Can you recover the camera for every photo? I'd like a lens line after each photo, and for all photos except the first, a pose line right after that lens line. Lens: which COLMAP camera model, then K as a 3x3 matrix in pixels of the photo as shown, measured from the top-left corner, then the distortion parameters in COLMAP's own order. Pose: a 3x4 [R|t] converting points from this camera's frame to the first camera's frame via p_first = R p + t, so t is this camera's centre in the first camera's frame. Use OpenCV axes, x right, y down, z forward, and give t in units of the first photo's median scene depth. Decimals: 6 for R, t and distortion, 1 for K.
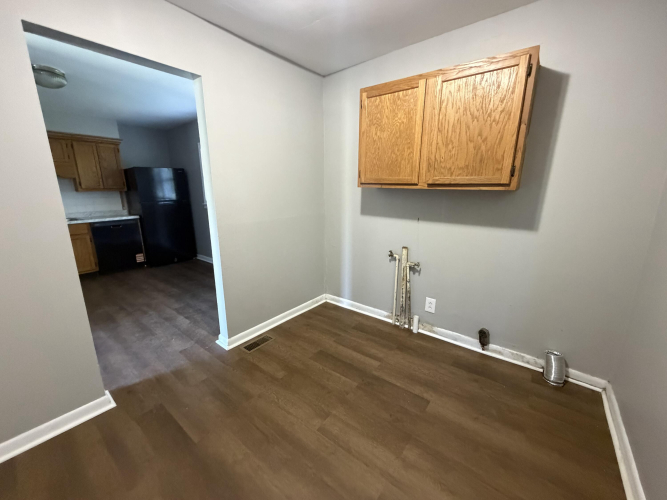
lens RADIAL K [[266.1, 0, 332.4], [0, 266.1, 250.0], [0, 0, 1]] dist [0.002158, -0.000039]
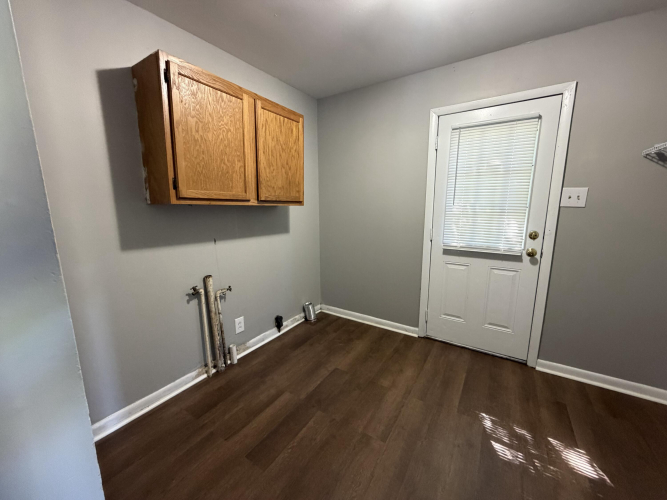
lens RADIAL K [[266.1, 0, 329.6], [0, 266.1, 250.3], [0, 0, 1]] dist [0.002158, -0.000039]
pose [[-0.085388, -0.171352, 0.981503, -0.691562], [0.229525, 0.955222, 0.186732, -0.192997], [-0.969550, 0.241224, -0.042235, 0.820969]]
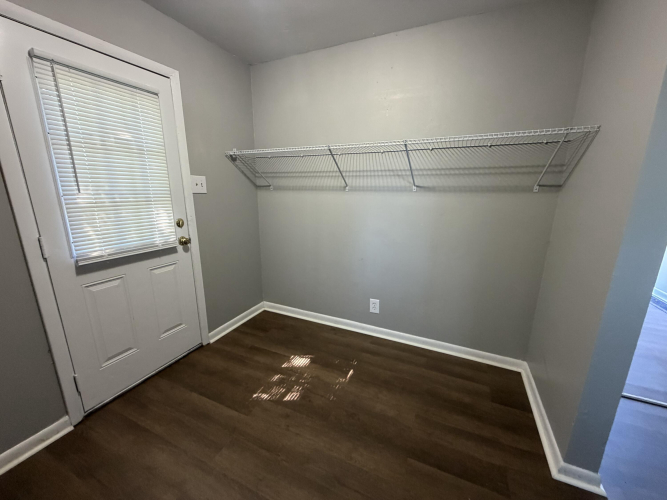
lens RADIAL K [[266.1, 0, 336.5], [0, 266.1, 248.9], [0, 0, 1]] dist [0.002158, -0.000039]
pose [[-0.968179, 0.048908, -0.245435, -0.046157], [-0.064834, 0.898217, 0.434745, -0.263632], [0.241716, 0.436824, -0.866463, 1.059694]]
